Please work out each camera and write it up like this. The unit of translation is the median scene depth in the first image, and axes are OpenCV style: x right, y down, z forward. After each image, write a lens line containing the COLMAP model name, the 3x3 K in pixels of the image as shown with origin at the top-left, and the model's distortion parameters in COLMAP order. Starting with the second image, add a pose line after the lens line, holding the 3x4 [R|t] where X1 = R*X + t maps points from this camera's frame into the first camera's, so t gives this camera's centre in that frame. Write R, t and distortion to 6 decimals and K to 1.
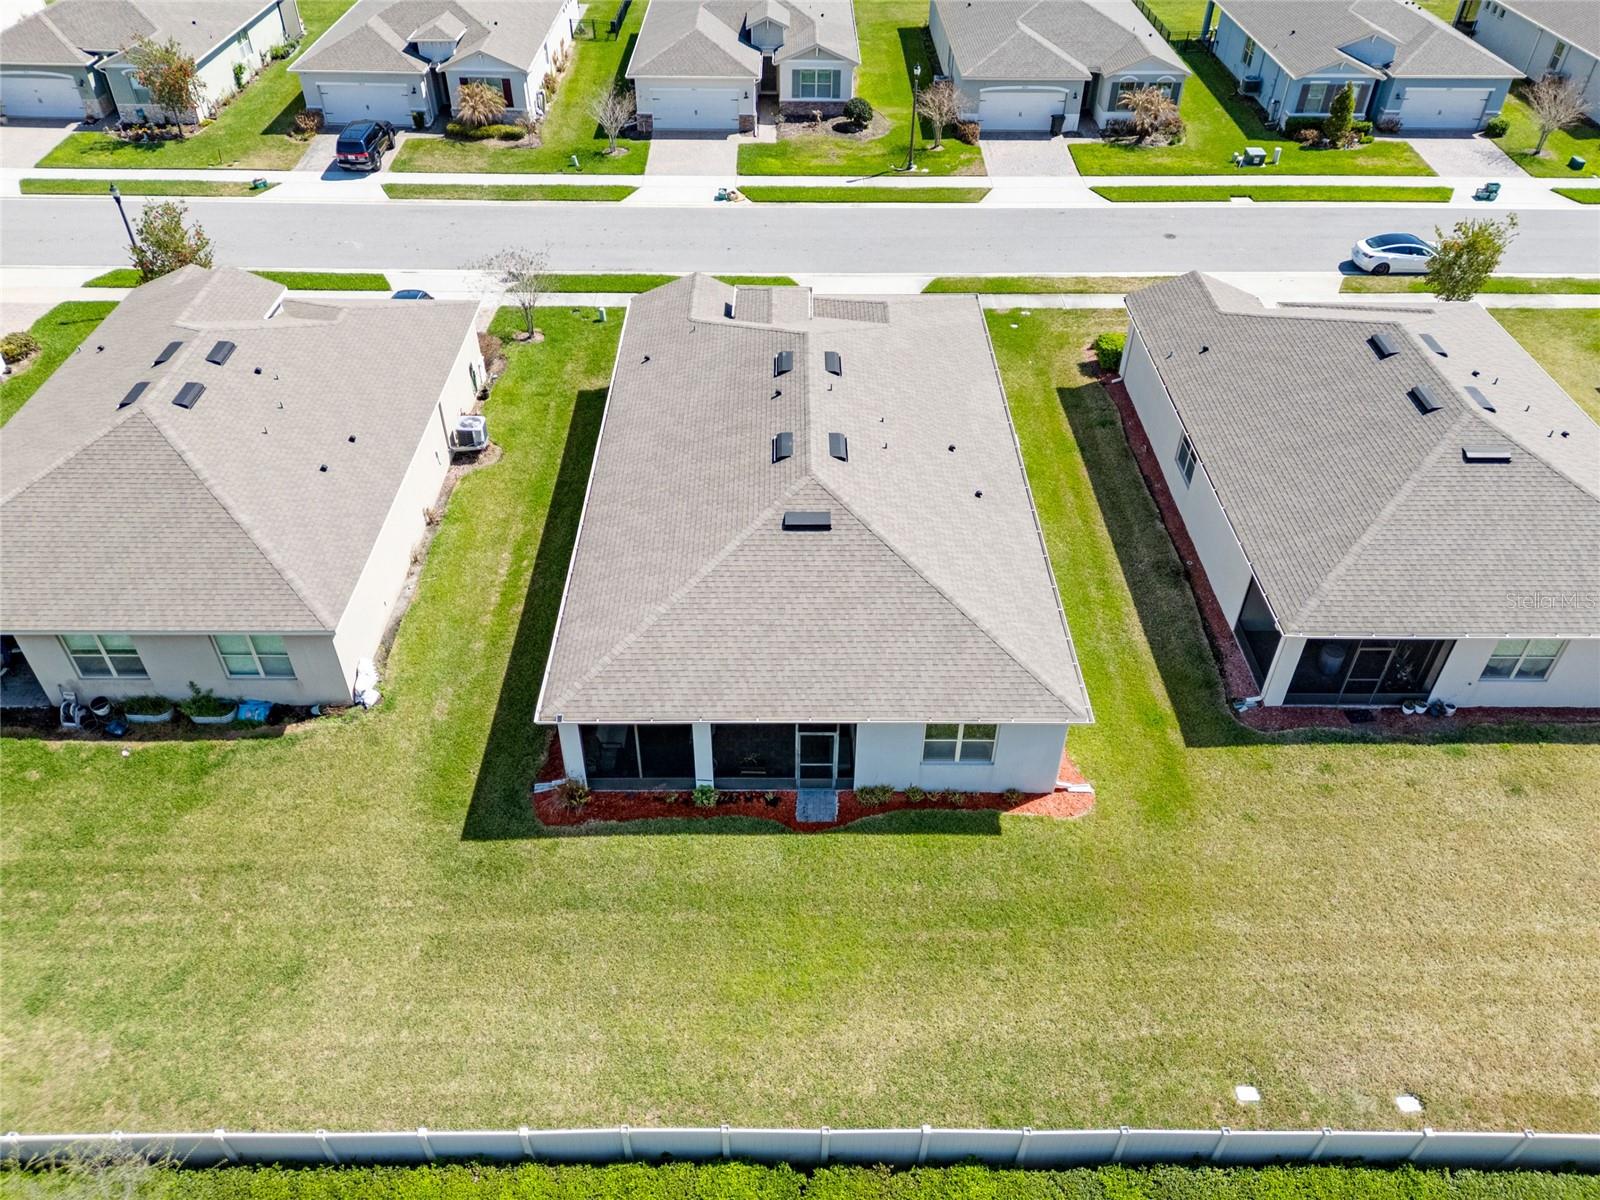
lens RADIAL K [[1168.4, 0, 799.8], [0, 1168.4, 602.6], [0, 0, 1]] dist [0.082856, -0.083345]
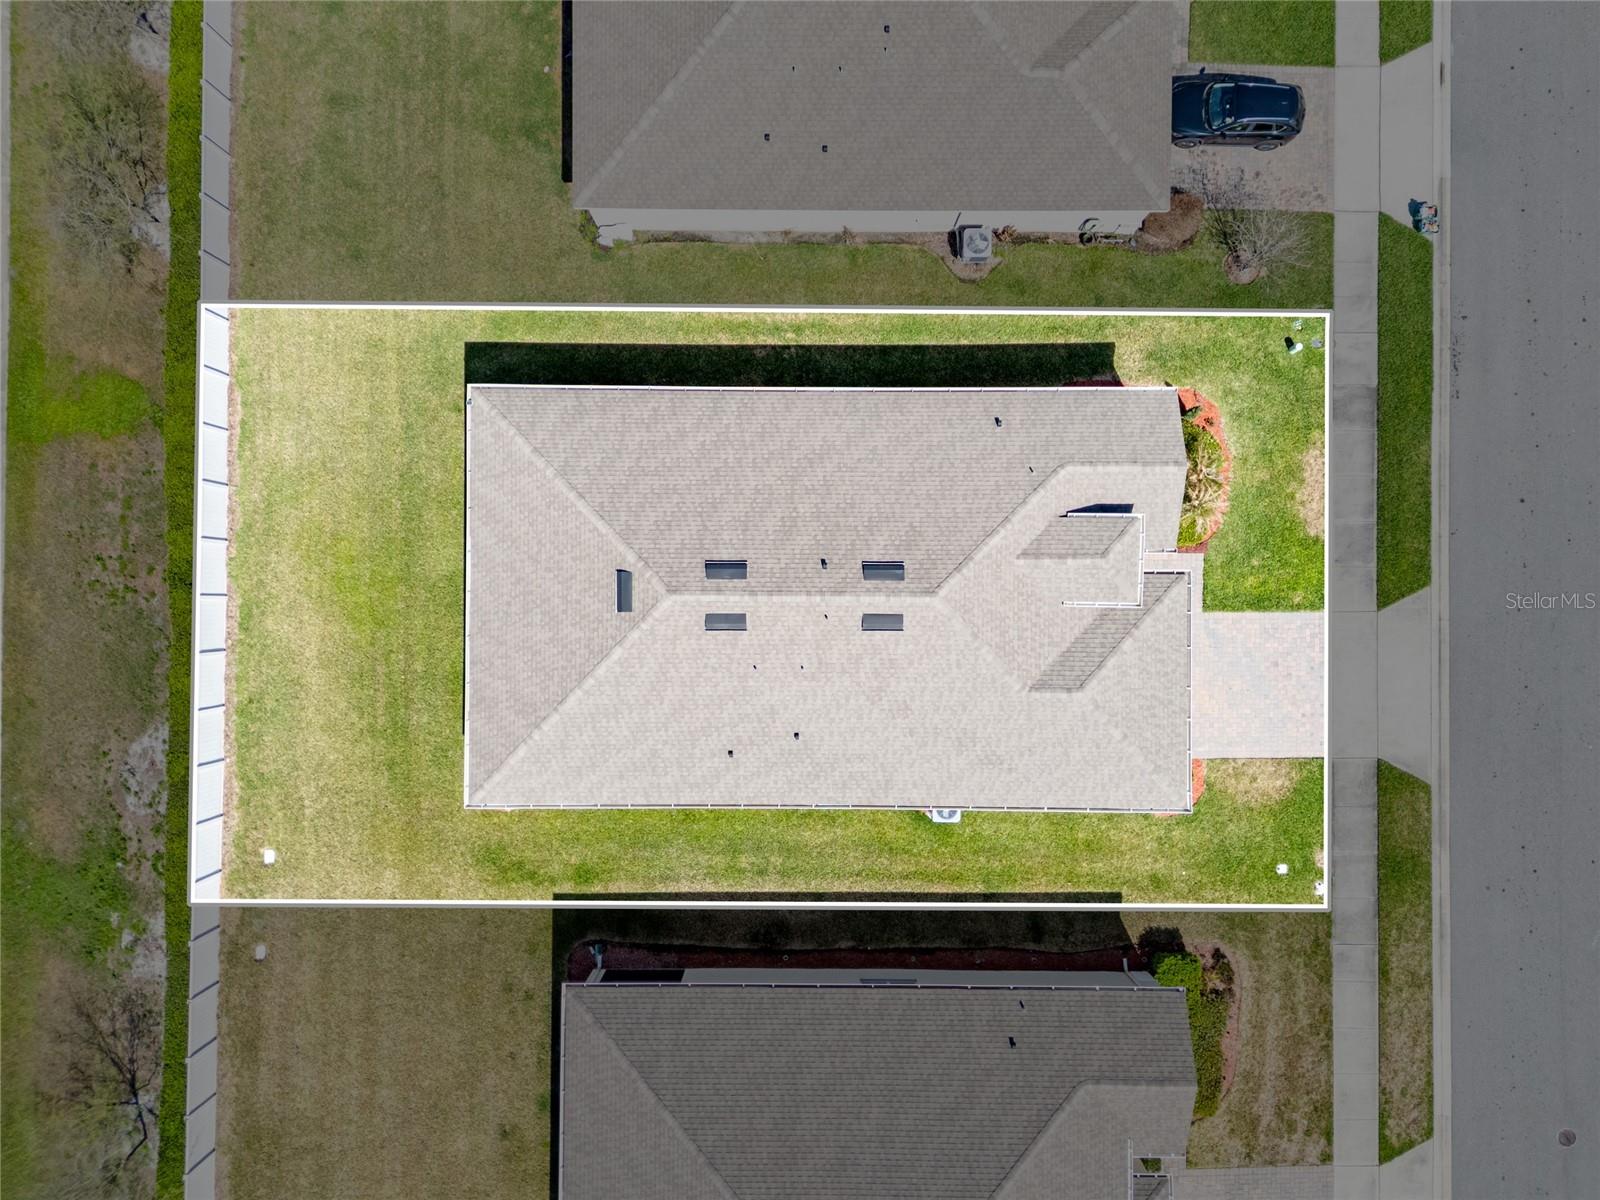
lens RADIAL K [[1168.4, 0, 799.8], [0, 1168.4, 602.6], [0, 0, 1]] dist [0.082856, -0.083345]
pose [[-0.012934, 0.999755, -0.017979, 0.030919], [-0.647916, 0.005316, 0.761693, -0.896407], [0.761602, 0.021500, 0.647688, 0.331975]]
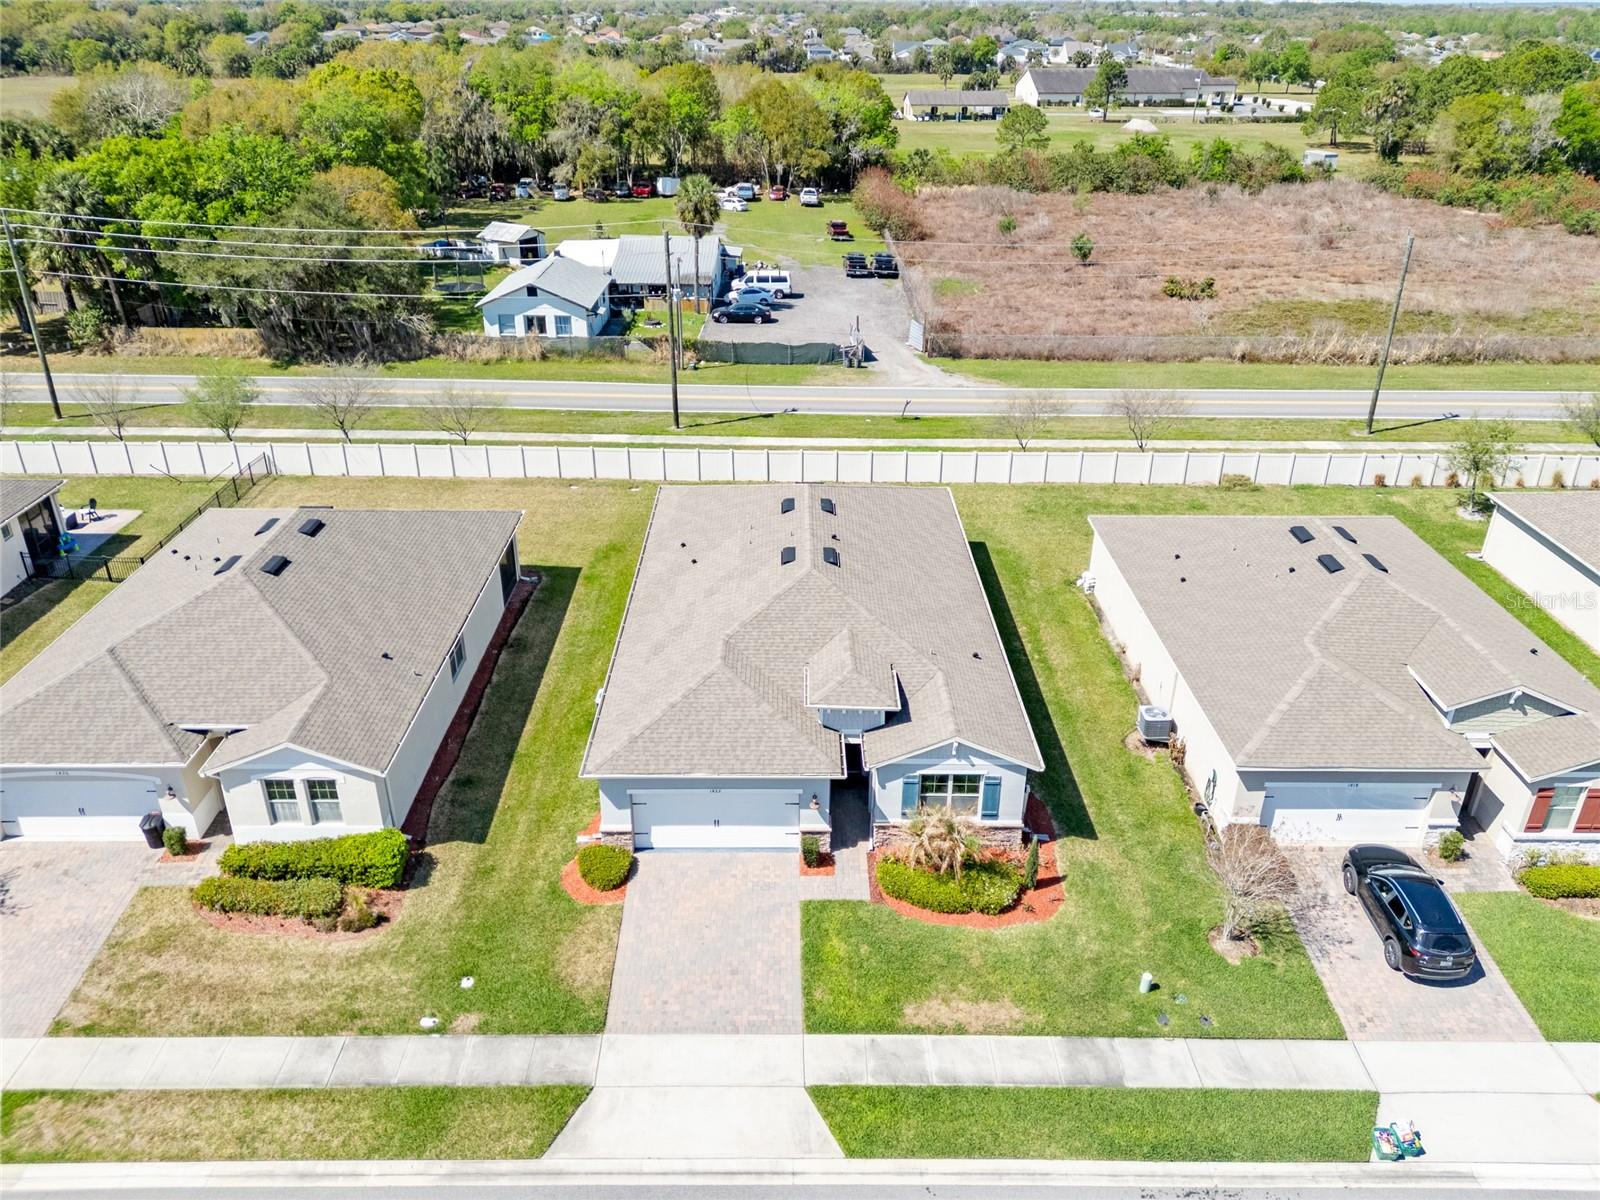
lens RADIAL K [[1168.4, 0, 799.8], [0, 1168.4, 602.6], [0, 0, 1]] dist [0.082856, -0.083345]
pose [[-0.999782, -0.018076, -0.010440, 0.028916], [-0.016572, 0.383220, 0.923508, -1.243371], [-0.012692, 0.923480, -0.383436, 1.489840]]
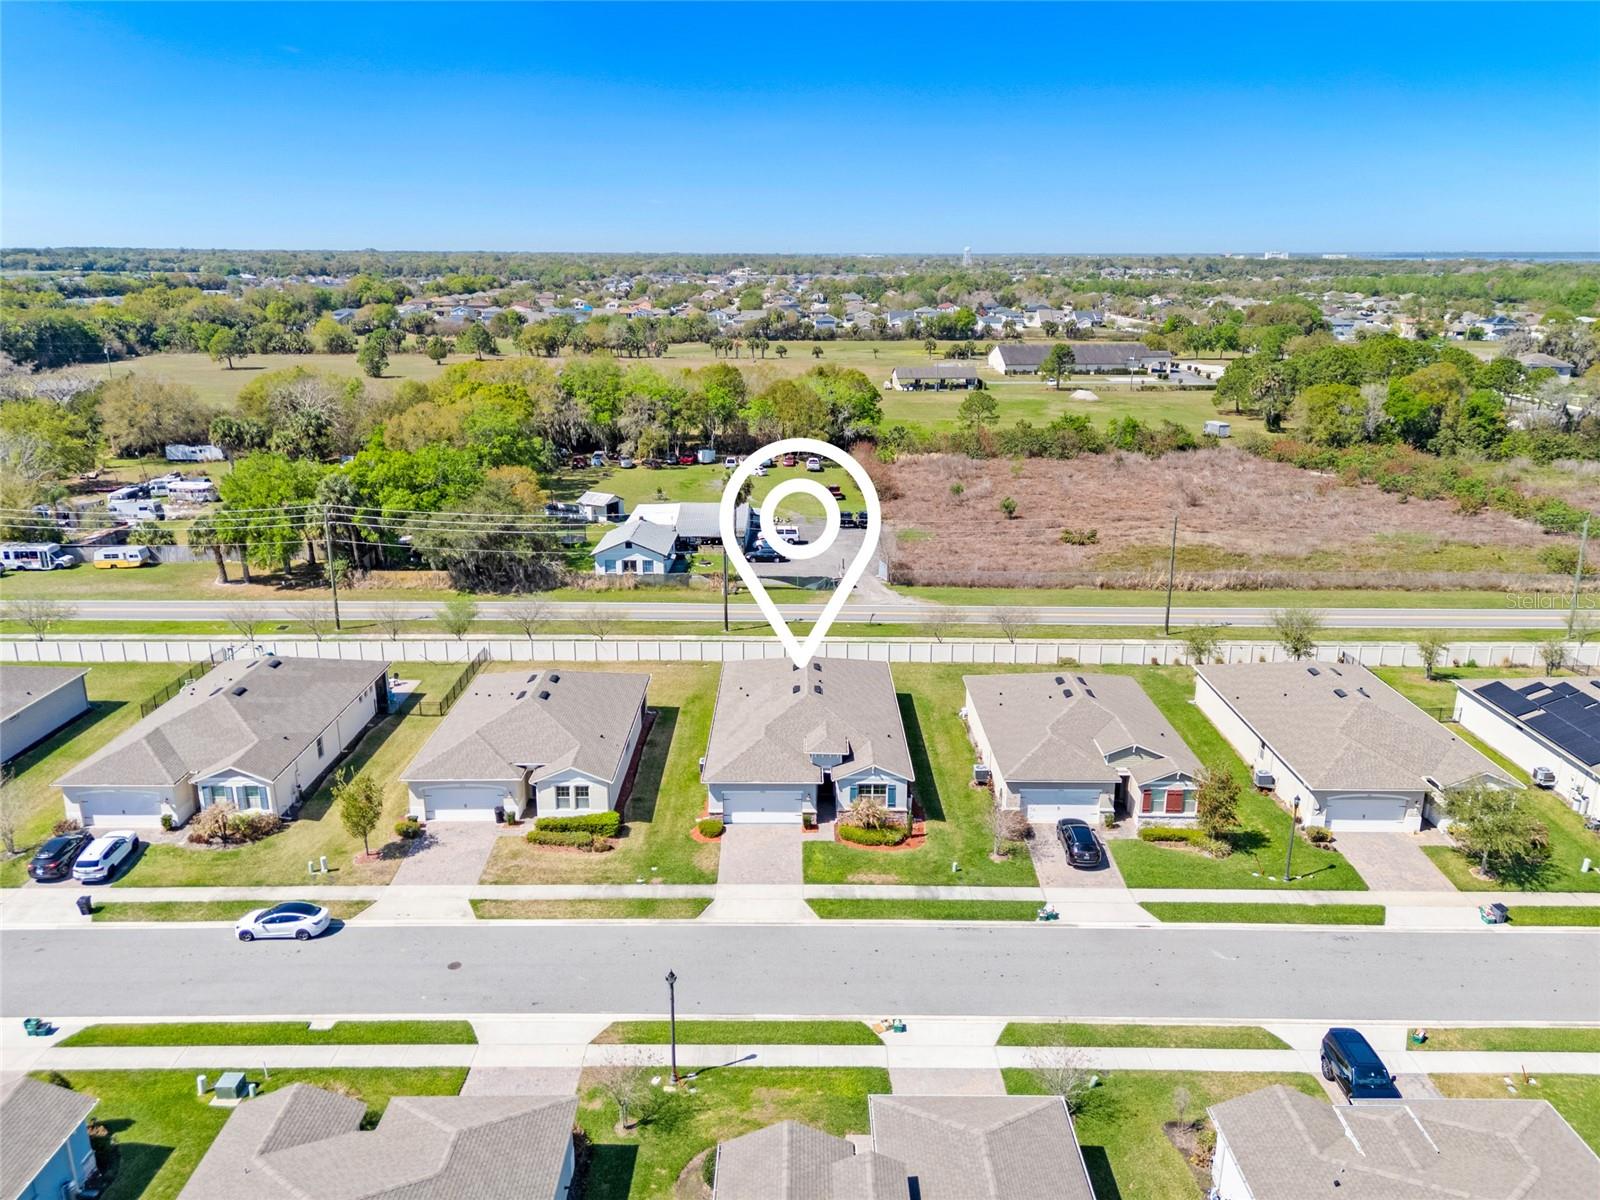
lens RADIAL K [[1168.4, 0, 799.8], [0, 1168.4, 602.6], [0, 0, 1]] dist [0.082856, -0.083345]
pose [[-0.999886, -0.014987, 0.001819, 0.021104], [-0.006631, 0.544238, 0.838905, -2.199084], [-0.013563, 0.838797, -0.544275, 2.100862]]
